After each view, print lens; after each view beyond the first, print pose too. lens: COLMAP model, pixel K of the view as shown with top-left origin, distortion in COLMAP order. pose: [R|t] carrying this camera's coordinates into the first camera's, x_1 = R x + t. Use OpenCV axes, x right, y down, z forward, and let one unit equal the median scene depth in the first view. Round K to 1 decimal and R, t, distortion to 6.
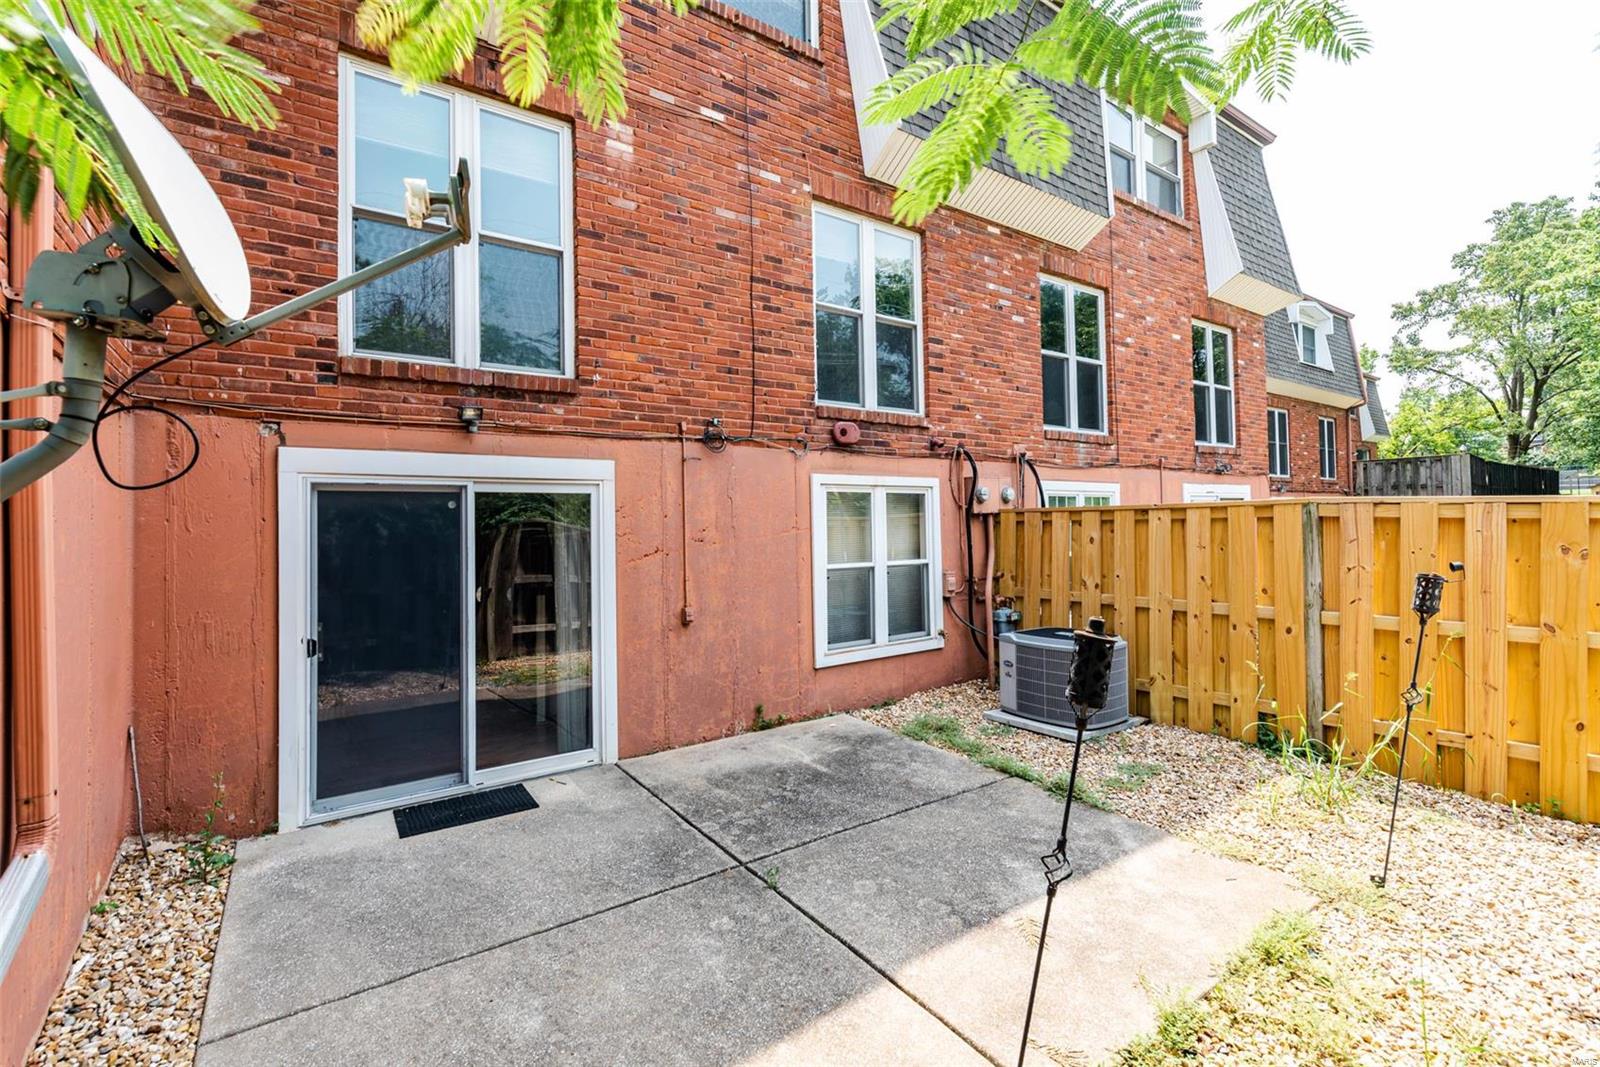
lens RADIAL K [[702.8, 0, 793.4], [0, 702.8, 517.3], [0, 0, 1]] dist [-0.000314, -0.000763]
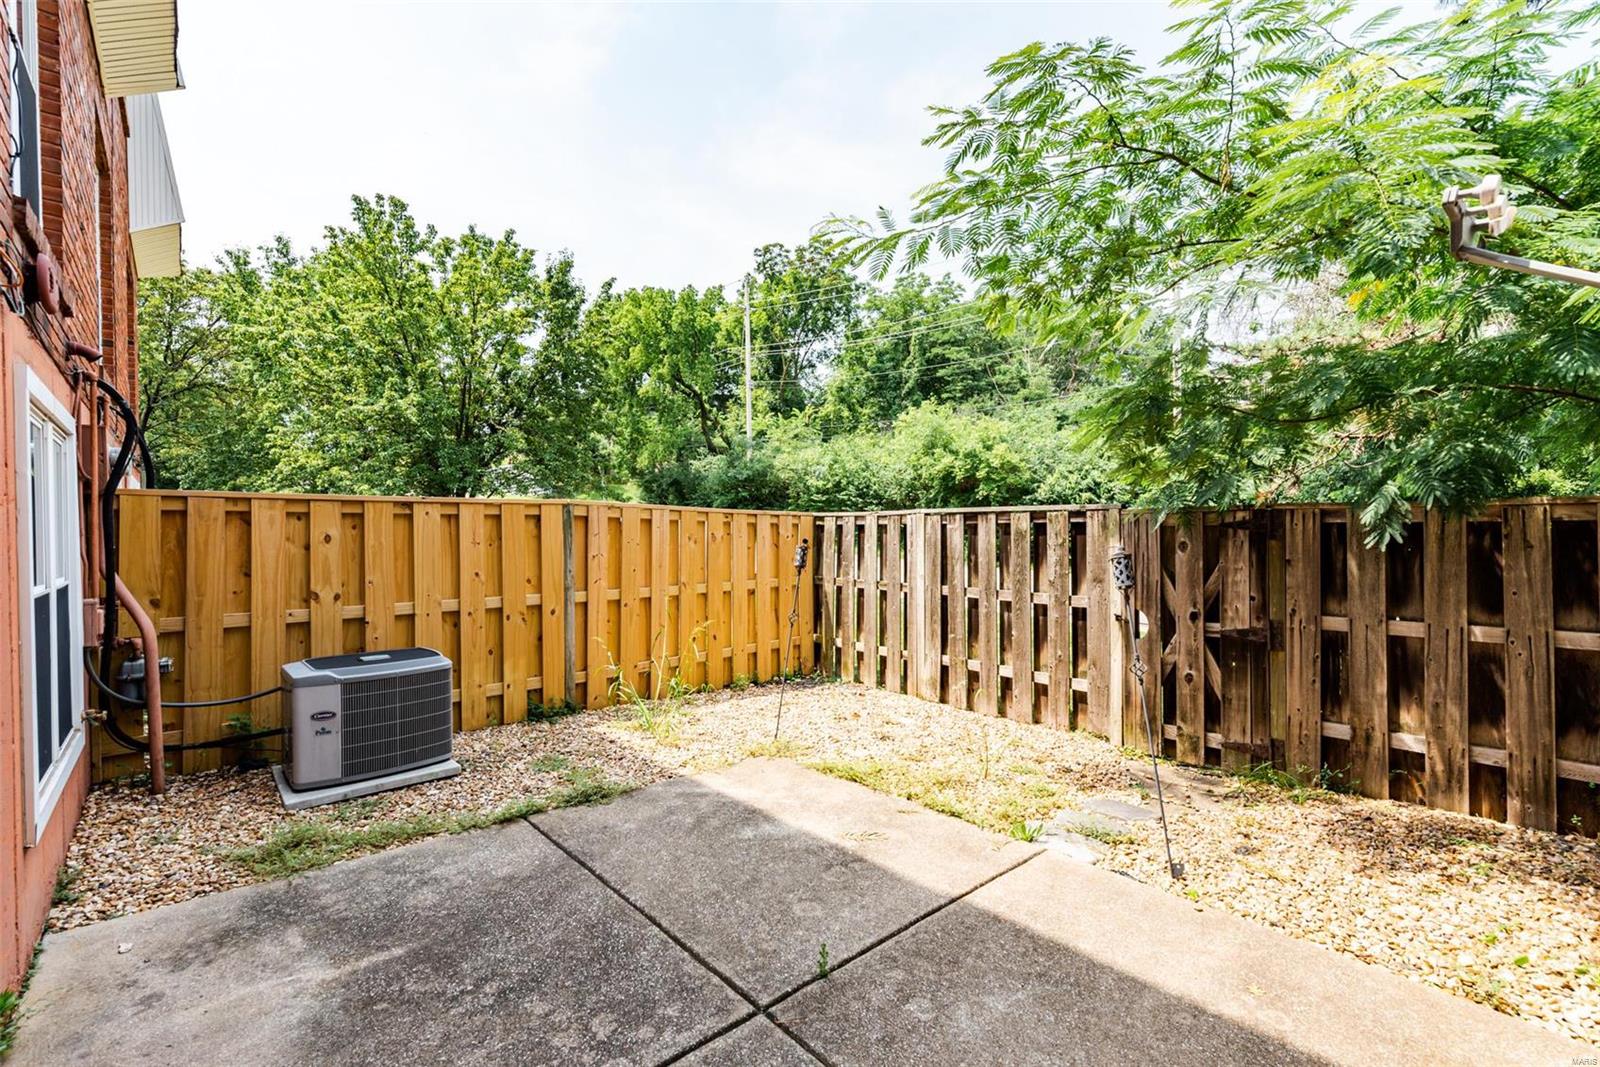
lens RADIAL K [[702.8, 0, 794.3], [0, 702.8, 536.7], [0, 0, 1]] dist [-0.000314, -0.000763]
pose [[-0.116987, 0.011251, 0.993070, -0.479589], [-0.003285, 0.999926, -0.011716, 0.044821], [-0.993128, -0.004633, -0.116942, 0.697100]]
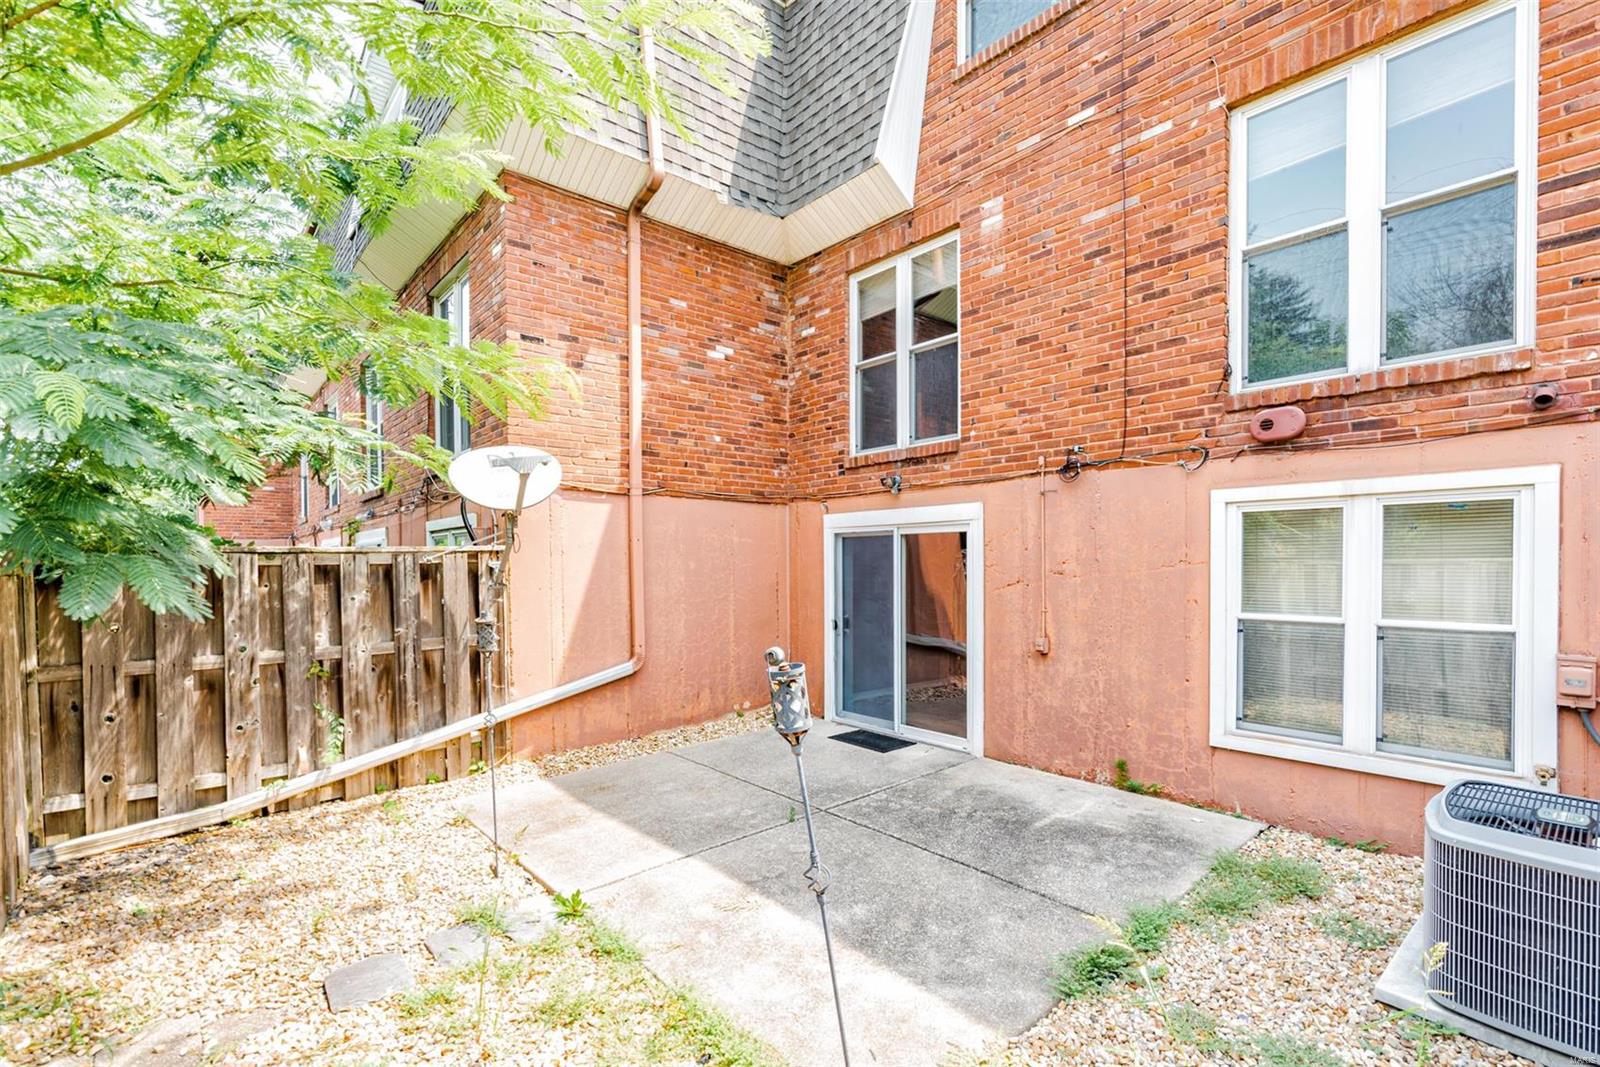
lens RADIAL K [[702.8, 0, 806.0], [0, 702.8, 581.2], [0, 0, 1]] dist [-0.000314, -0.000763]
pose [[0.121289, 0.039871, -0.991816, 0.829100], [0.013124, 0.999041, 0.041766, -0.001696], [0.992530, -0.018083, 0.120650, 0.540115]]
